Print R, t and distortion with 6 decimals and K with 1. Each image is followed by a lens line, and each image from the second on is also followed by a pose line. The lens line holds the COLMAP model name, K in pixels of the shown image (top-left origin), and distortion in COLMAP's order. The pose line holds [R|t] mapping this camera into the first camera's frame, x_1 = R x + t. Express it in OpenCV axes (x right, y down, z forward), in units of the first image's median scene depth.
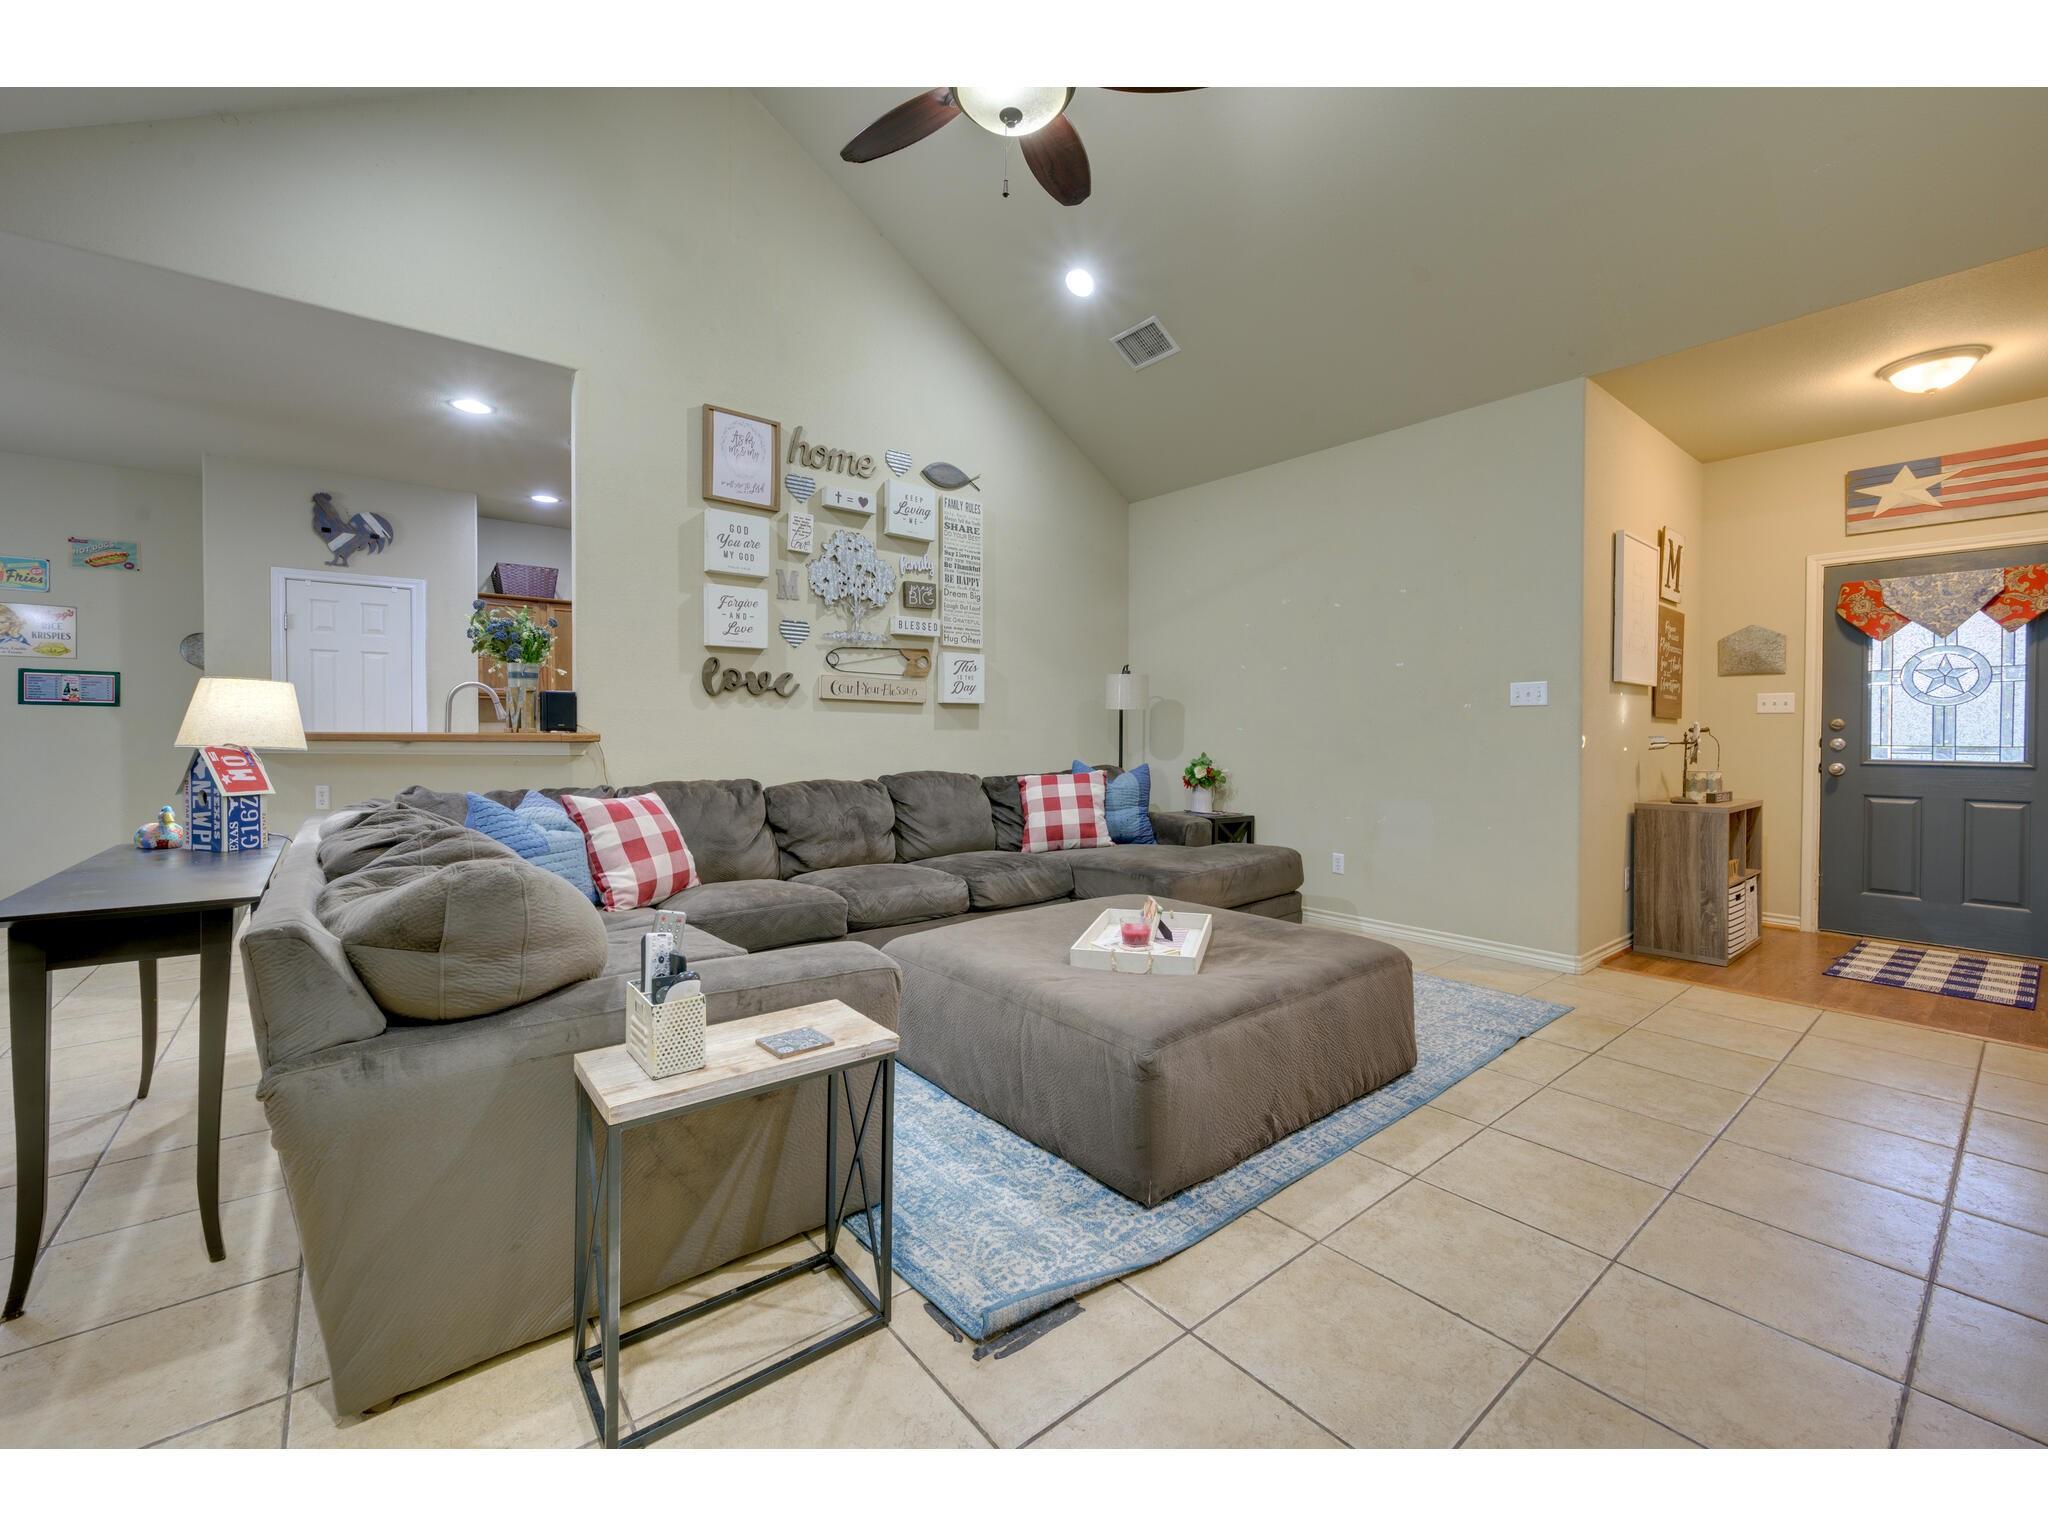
lens RADIAL K [[830.7, 0, 1032.6], [0, 830.7, 742.5], [0, 0, 1]] dist [-0.000418, 0.000108]
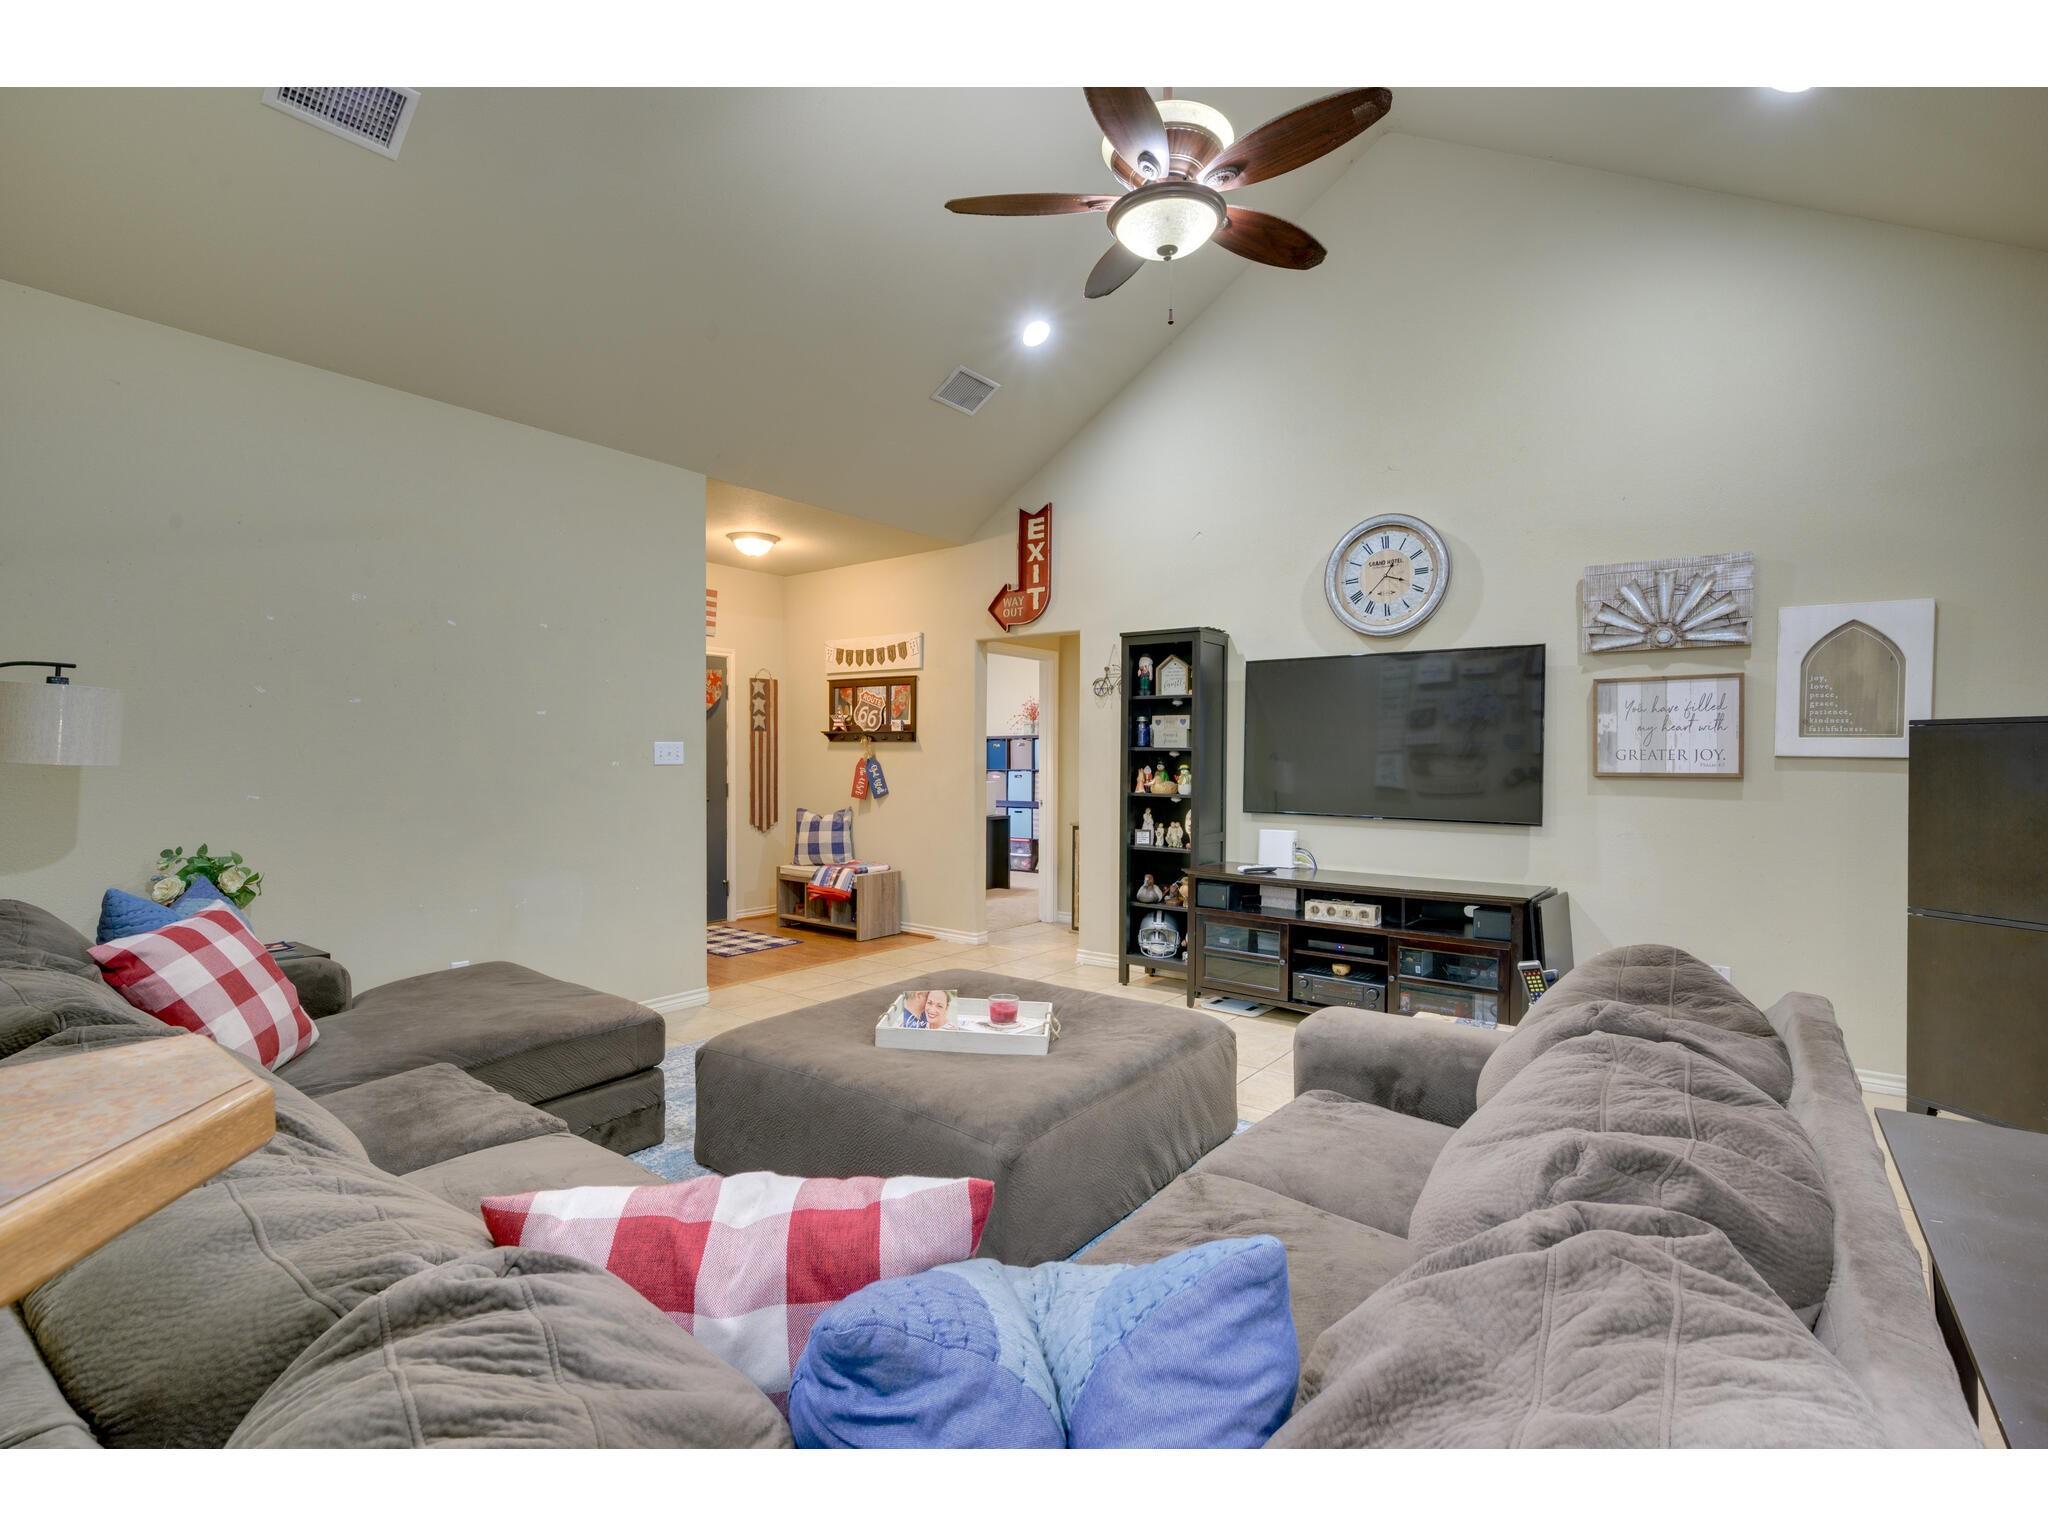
lens RADIAL K [[959.3, 0, 1027.7], [0, 959.3, 762.8], [0, 0, 1]] dist [0.012603, 0.000044]
pose [[-0.215779, -0.008357, 0.976406, -0.583650], [0.006109, 0.999932, 0.009908, -0.049866], [-0.976423, 0.008103, -0.215714, 0.731358]]
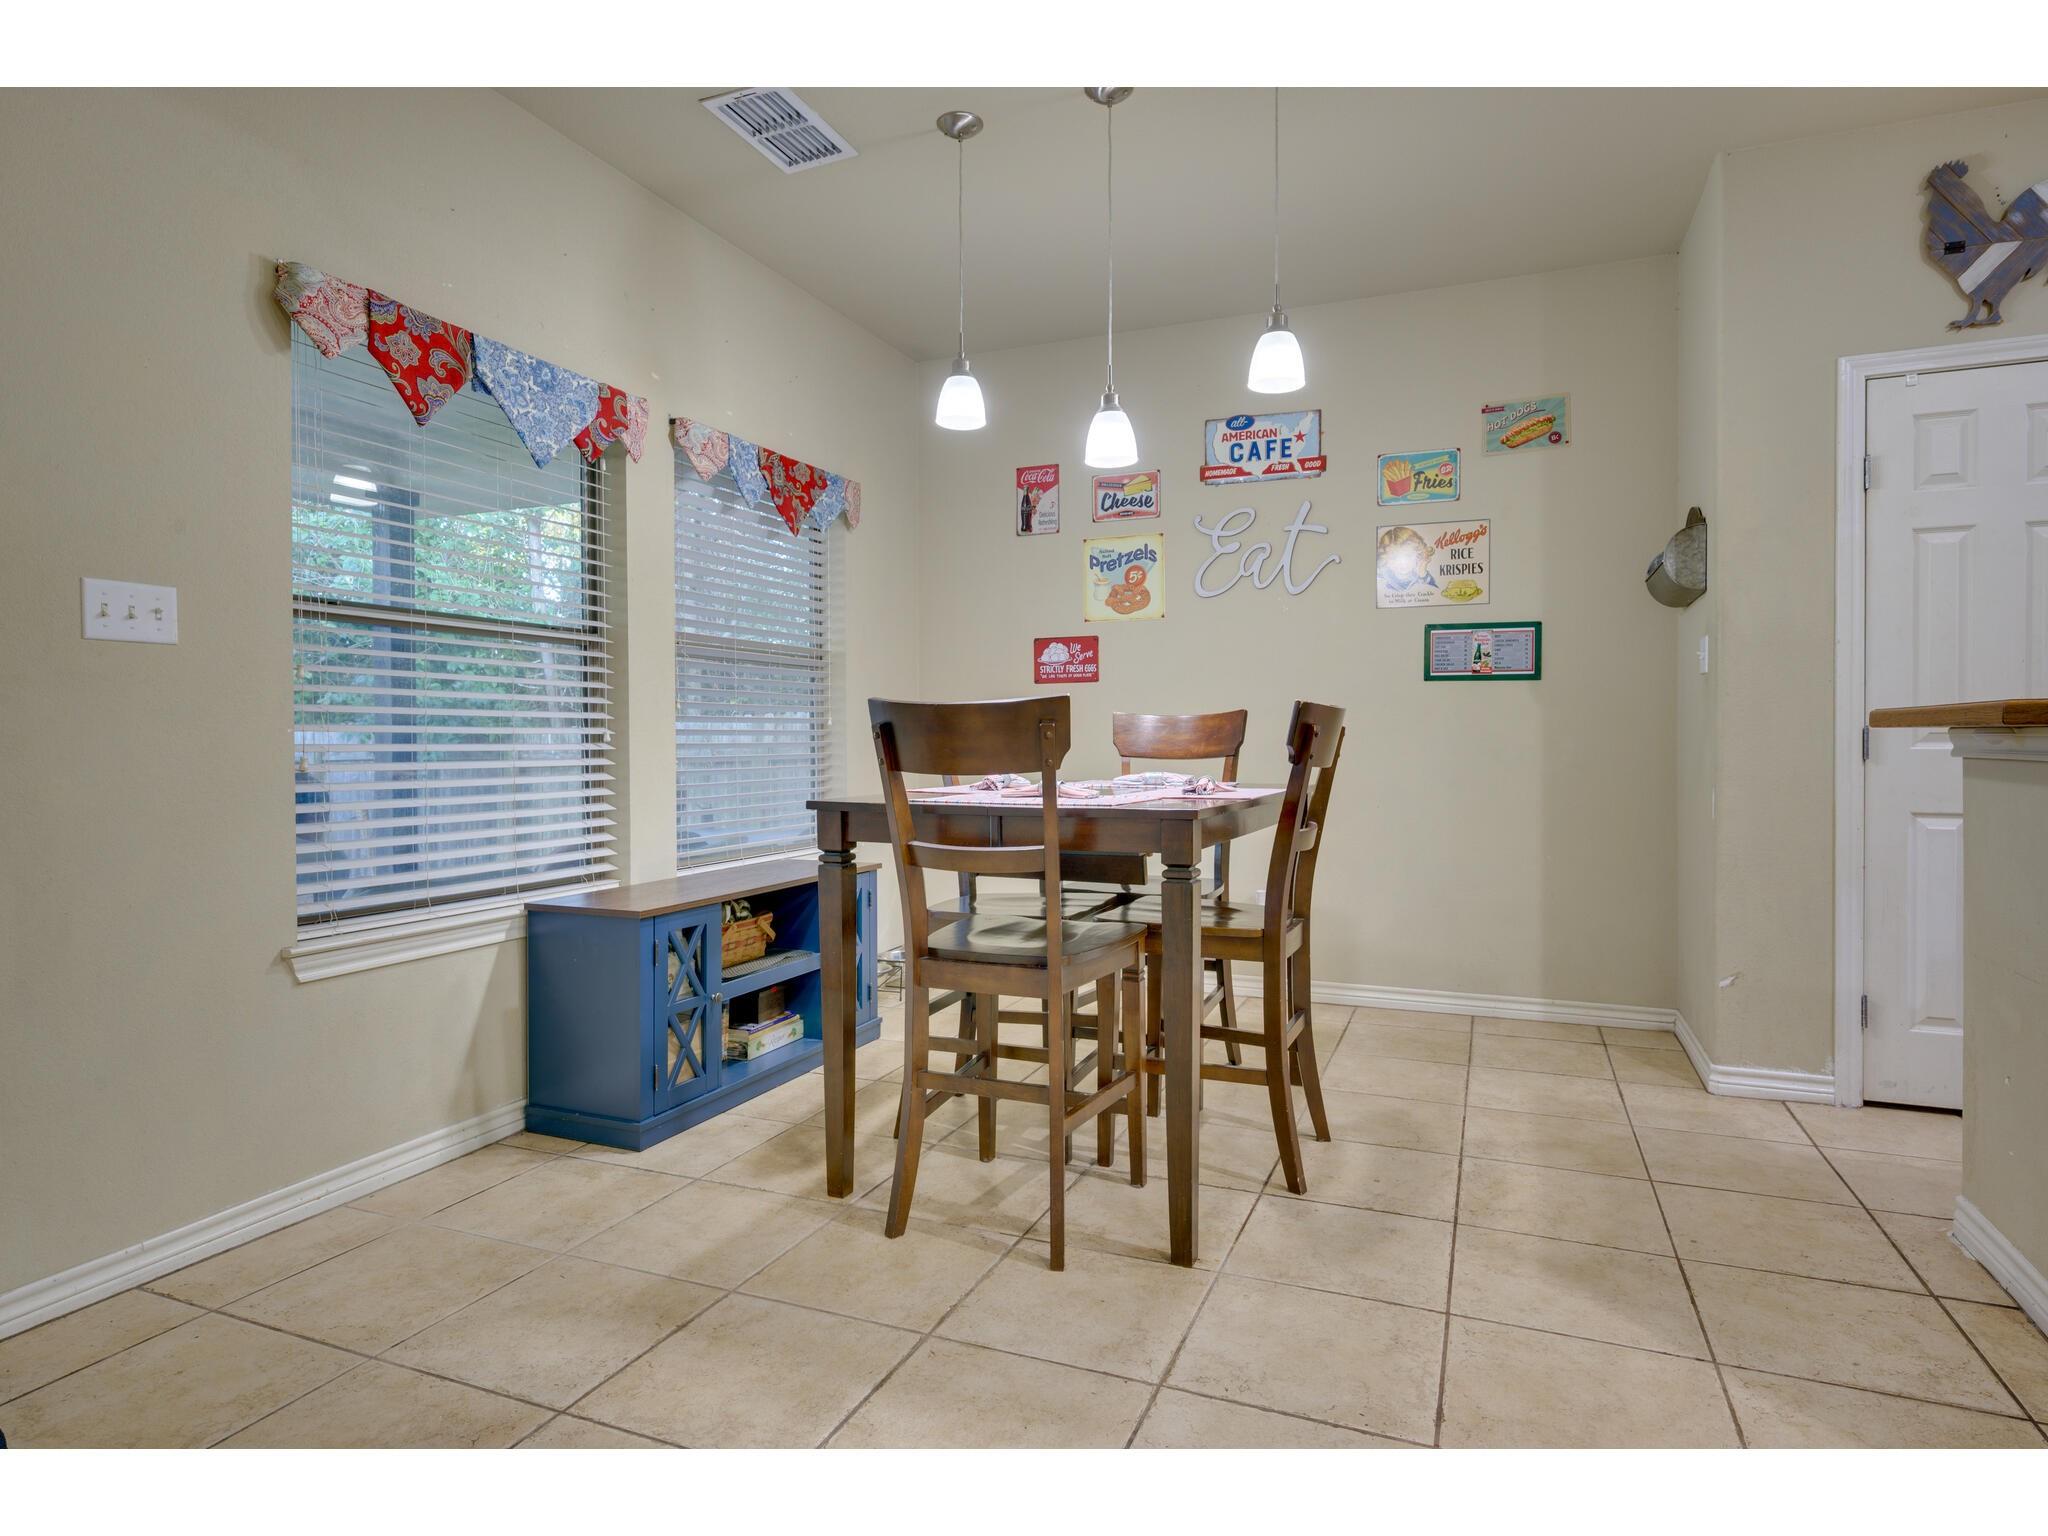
lens RADIAL K [[1134.5, 0, 1036.2], [0, 1134.5, 754.8], [0, 0, 1]] dist [-0.002126, 0.000533]
pose [[0.474706, 0.009099, -0.880097, -0.636881], [-0.005074, 0.999958, 0.007601, 0.006173], [0.880130, 0.000857, 0.474733, 0.344461]]
